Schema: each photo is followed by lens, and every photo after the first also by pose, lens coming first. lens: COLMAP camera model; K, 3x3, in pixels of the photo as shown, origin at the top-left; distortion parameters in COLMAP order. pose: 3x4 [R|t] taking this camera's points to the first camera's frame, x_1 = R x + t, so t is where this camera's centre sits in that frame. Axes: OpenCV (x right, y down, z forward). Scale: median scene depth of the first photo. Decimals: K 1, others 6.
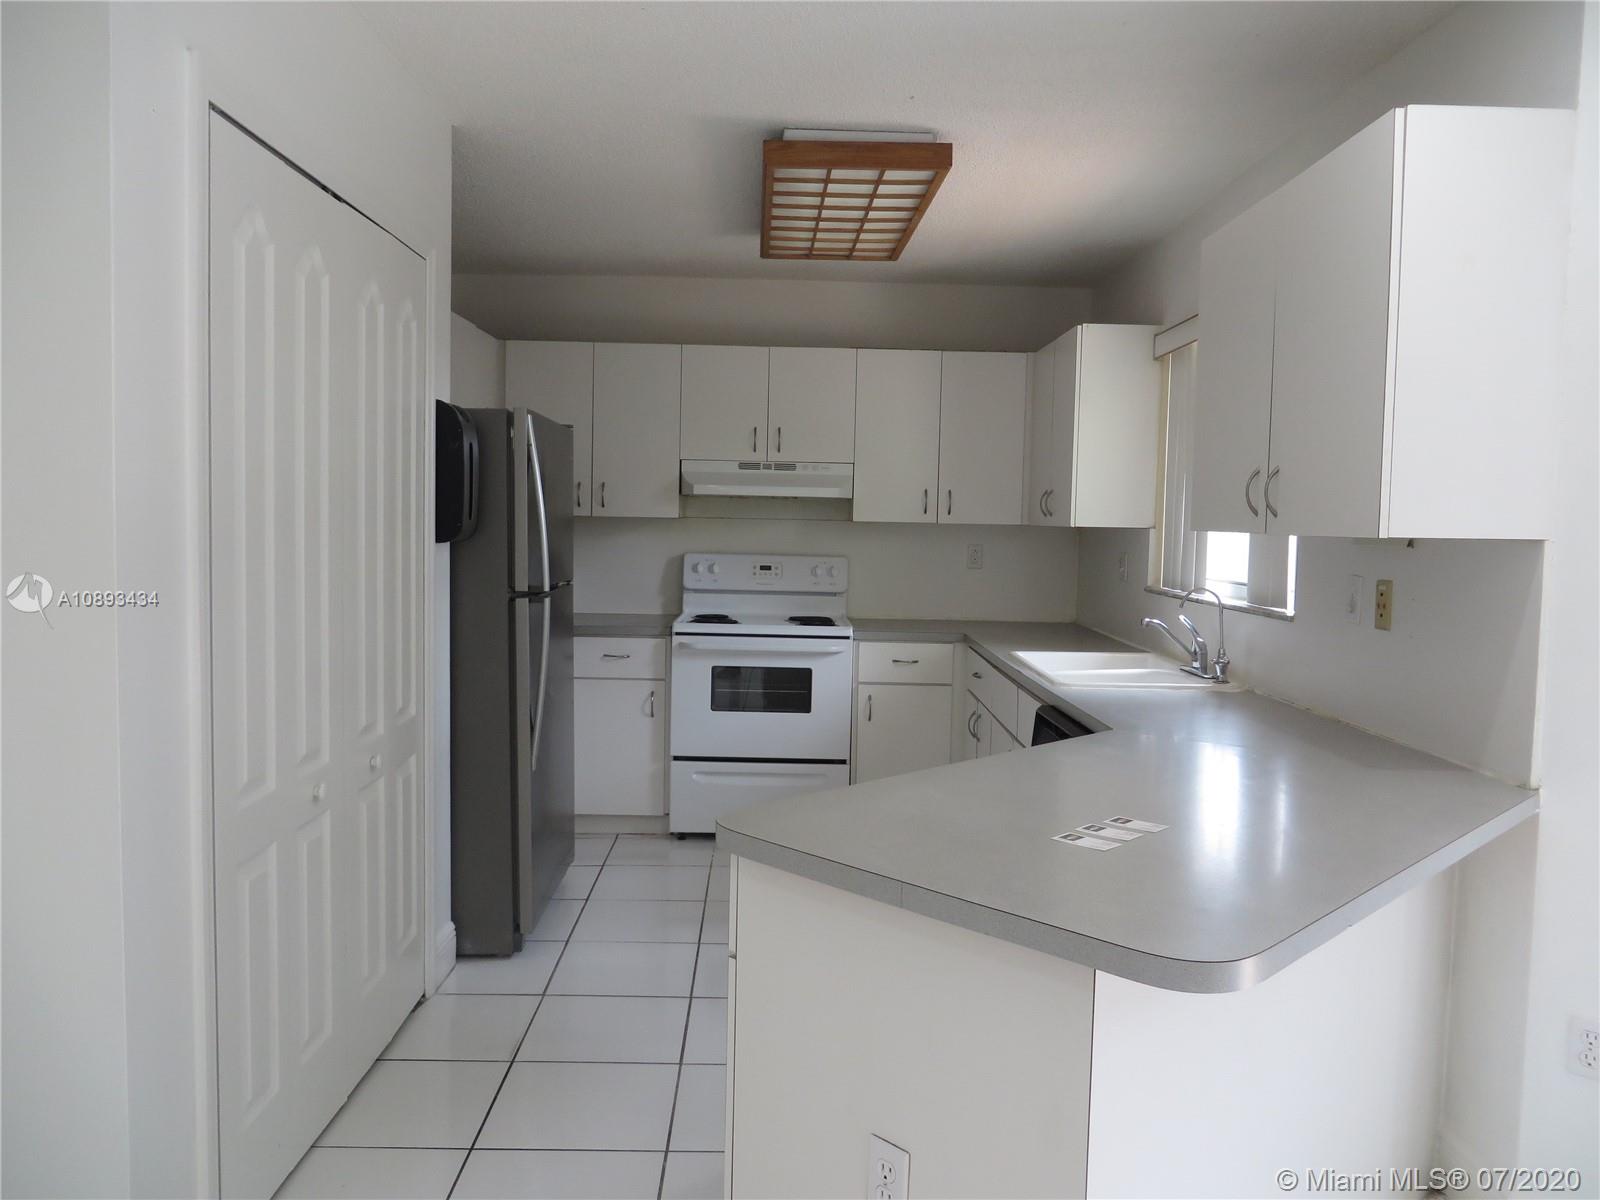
lens RADIAL K [[1195.8, 0, 797.8], [0, 1195.8, 600.5], [0, 0, 1]] dist [-0.044842, -0.000915]
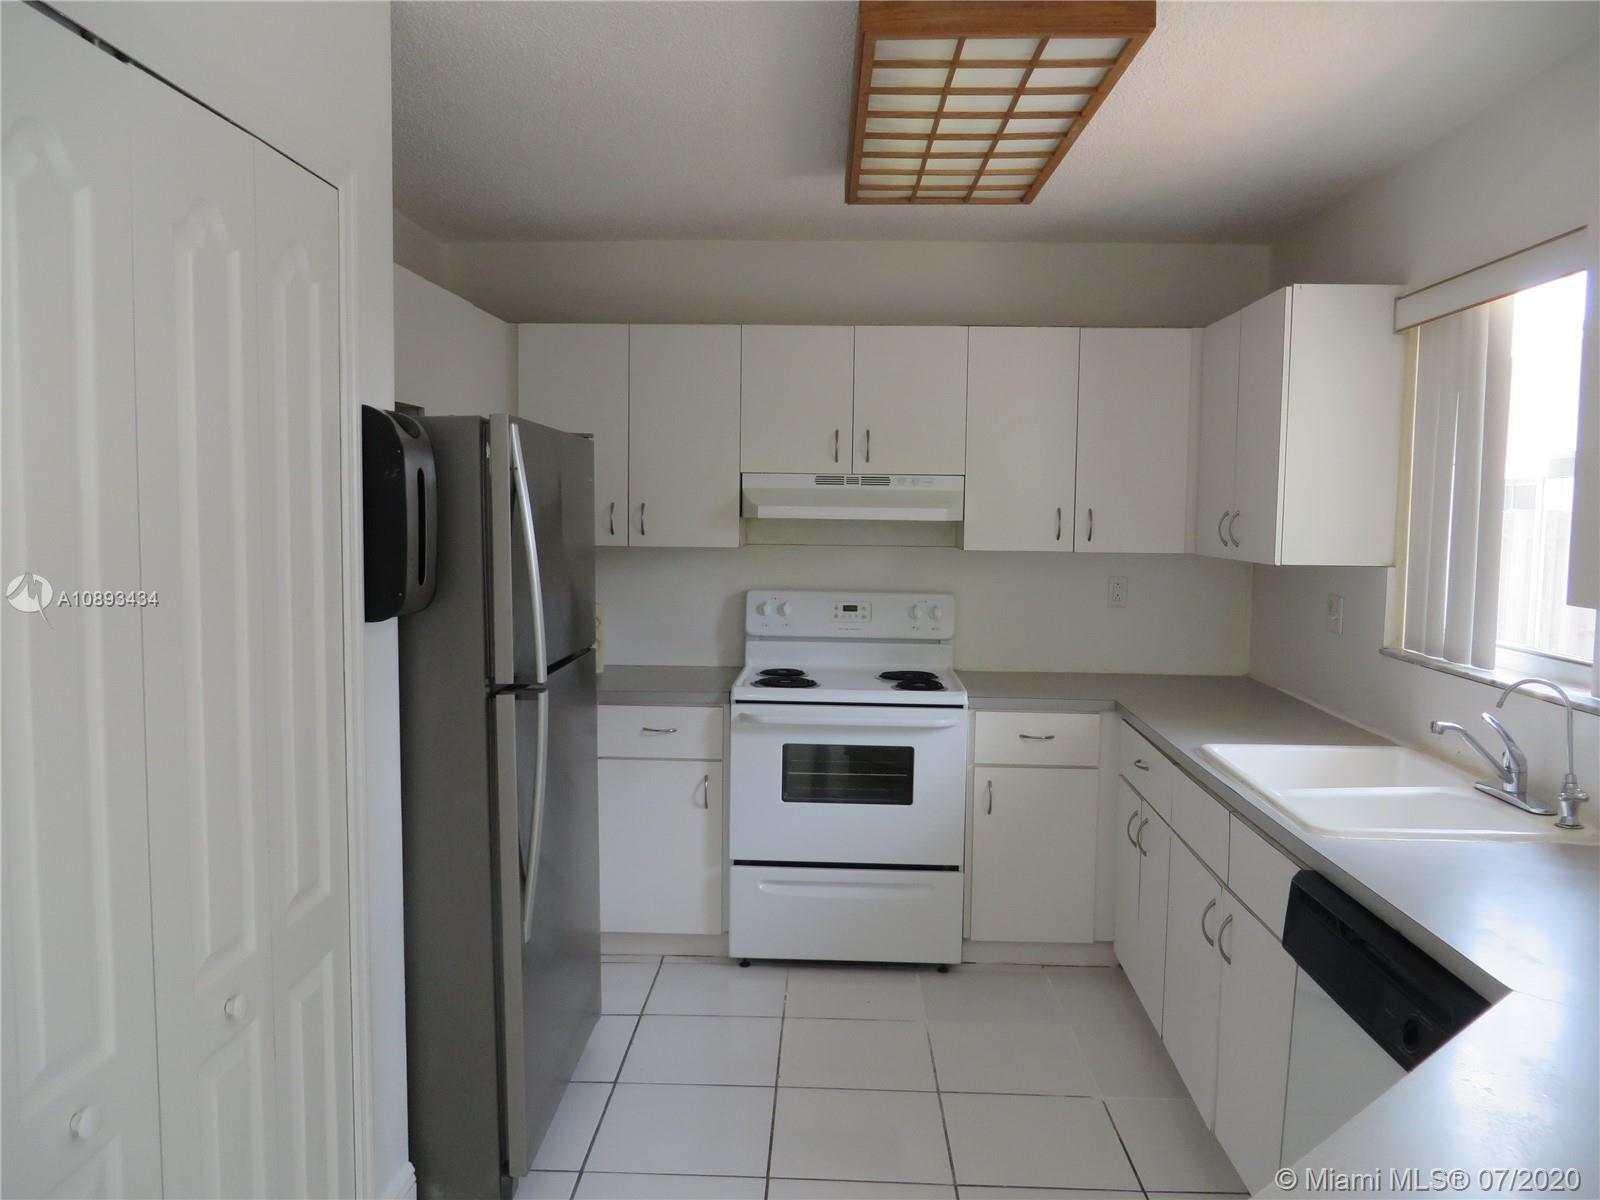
lens RADIAL K [[1195.8, 0, 799.6], [0, 1195.8, 598.5], [0, 0, 1]] dist [-0.044842, -0.000915]
pose [[0.998438, -0.005443, -0.055602, -0.019585], [0.005764, 0.999968, 0.005606, -0.046093], [0.055569, -0.005918, 0.998437, 0.255972]]
